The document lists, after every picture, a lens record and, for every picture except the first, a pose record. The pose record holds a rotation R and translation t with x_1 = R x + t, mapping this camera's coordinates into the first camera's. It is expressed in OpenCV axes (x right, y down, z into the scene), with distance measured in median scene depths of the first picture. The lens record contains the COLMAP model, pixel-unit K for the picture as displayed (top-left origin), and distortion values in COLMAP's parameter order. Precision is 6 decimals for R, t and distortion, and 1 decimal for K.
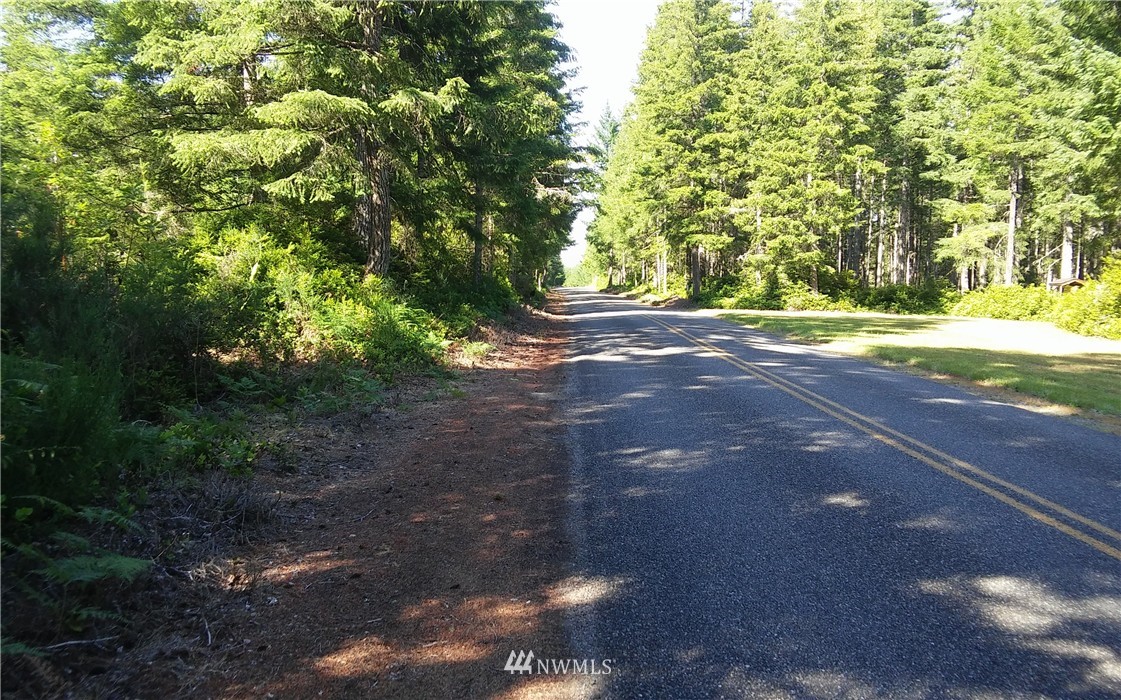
lens RADIAL K [[961.6, 0, 575.2], [0, 961.6, 354.8], [0, 0, 1]] dist [0.105660, -0.171302]
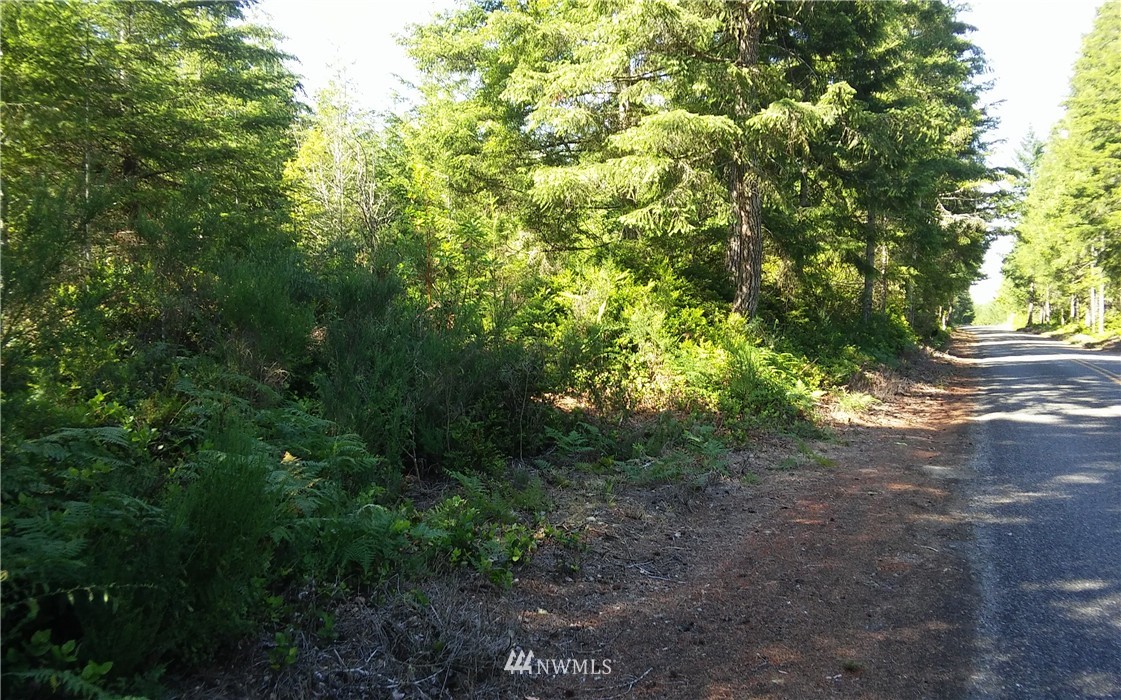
lens RADIAL K [[961.6, 0, 575.2], [0, 961.6, 354.8], [0, 0, 1]] dist [0.105660, -0.171302]
pose [[0.921271, 0.016463, -0.388573, -0.000560], [-0.031701, 0.998958, -0.032837, -0.009864], [0.387628, 0.042570, 0.920833, 0.111671]]
